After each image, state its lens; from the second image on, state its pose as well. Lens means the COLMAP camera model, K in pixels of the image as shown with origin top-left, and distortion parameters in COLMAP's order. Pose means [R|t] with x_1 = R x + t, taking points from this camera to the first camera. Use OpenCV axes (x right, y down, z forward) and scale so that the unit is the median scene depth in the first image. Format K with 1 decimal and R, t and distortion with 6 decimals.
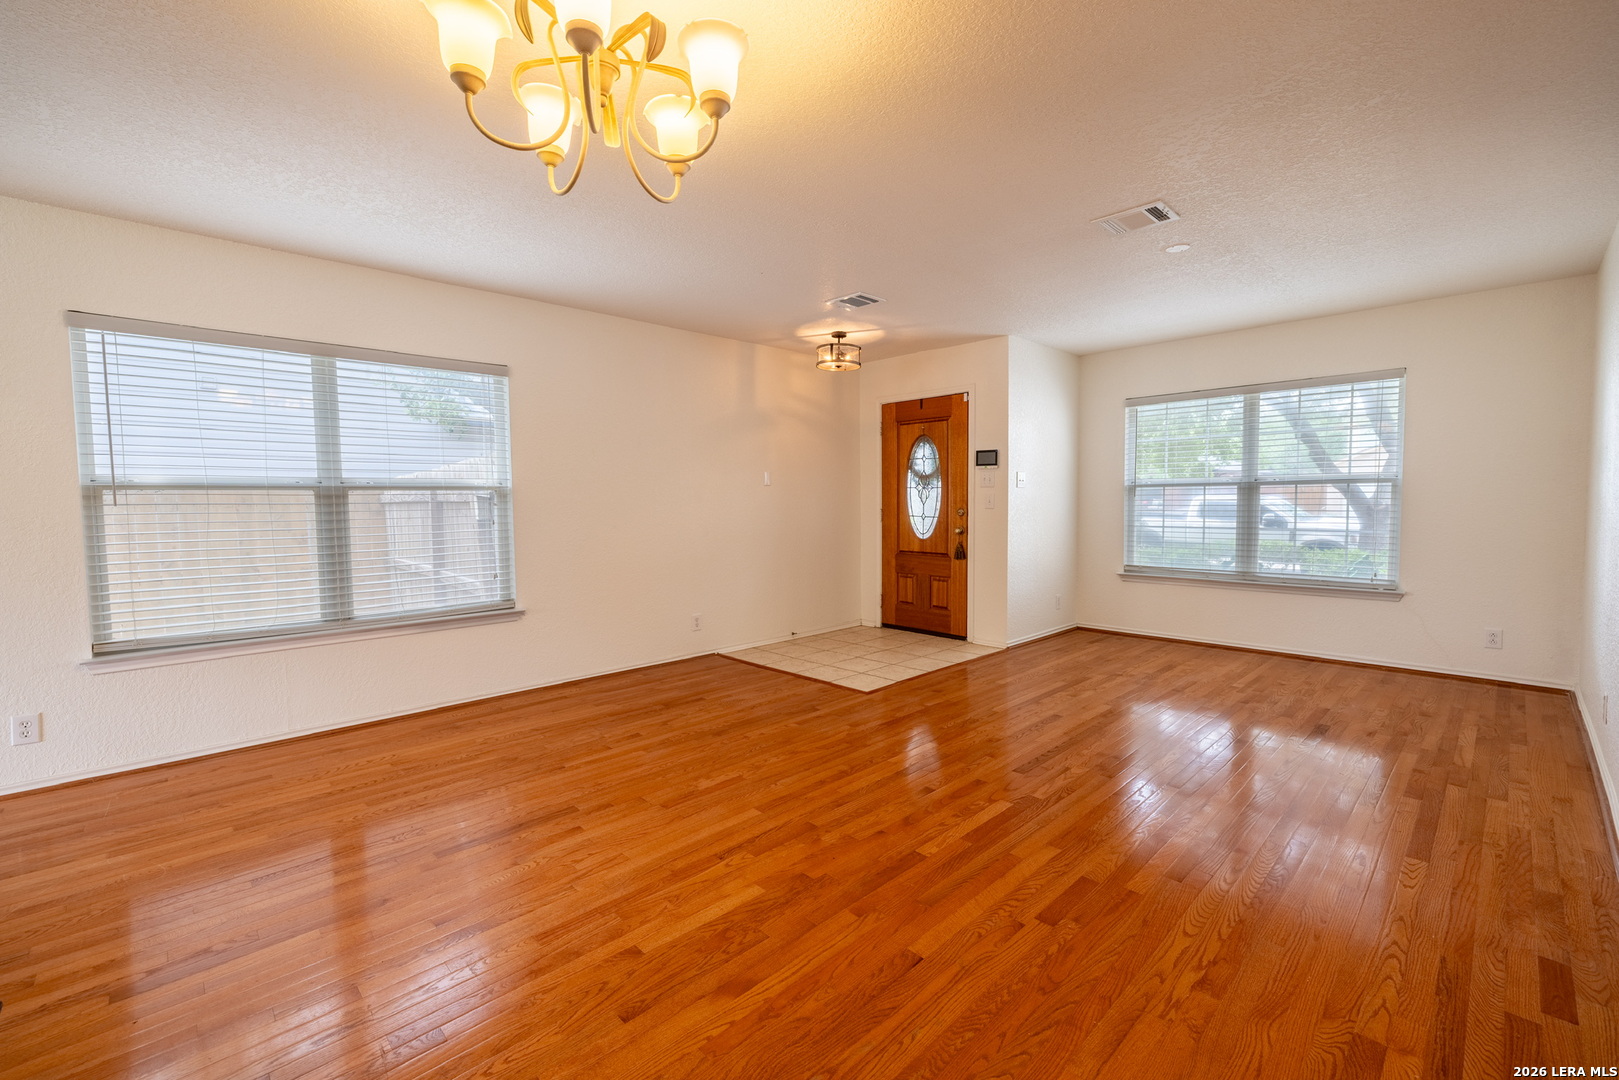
lens RADIAL K [[682.4, 0, 810.5], [0, 682.4, 533.5], [0, 0, 1]] dist [0.002056, 0.000191]
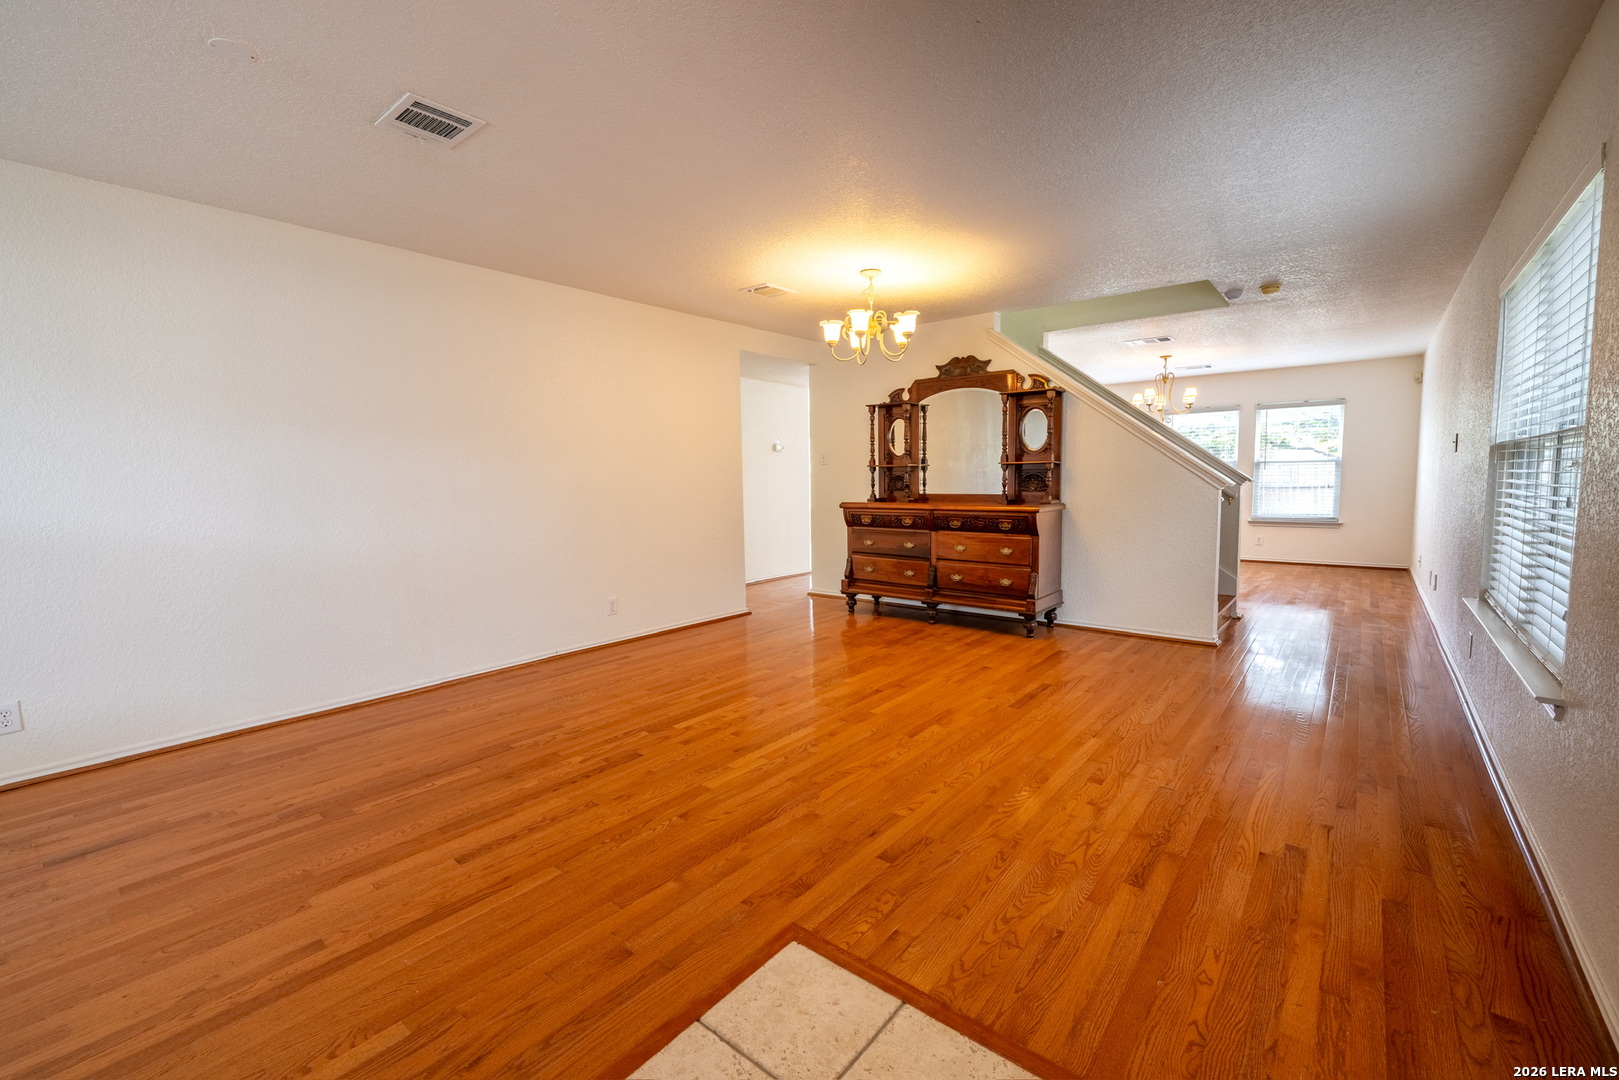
lens RADIAL K [[682.4, 0, 808.4], [0, 682.4, 537.8], [0, 0, 1]] dist [0.002056, 0.000191]
pose [[-0.993444, 0.033908, -0.109173, 0.133642], [0.018211, 0.989744, 0.141685, -0.083161], [0.112857, 0.138768, -0.983873, 1.667799]]
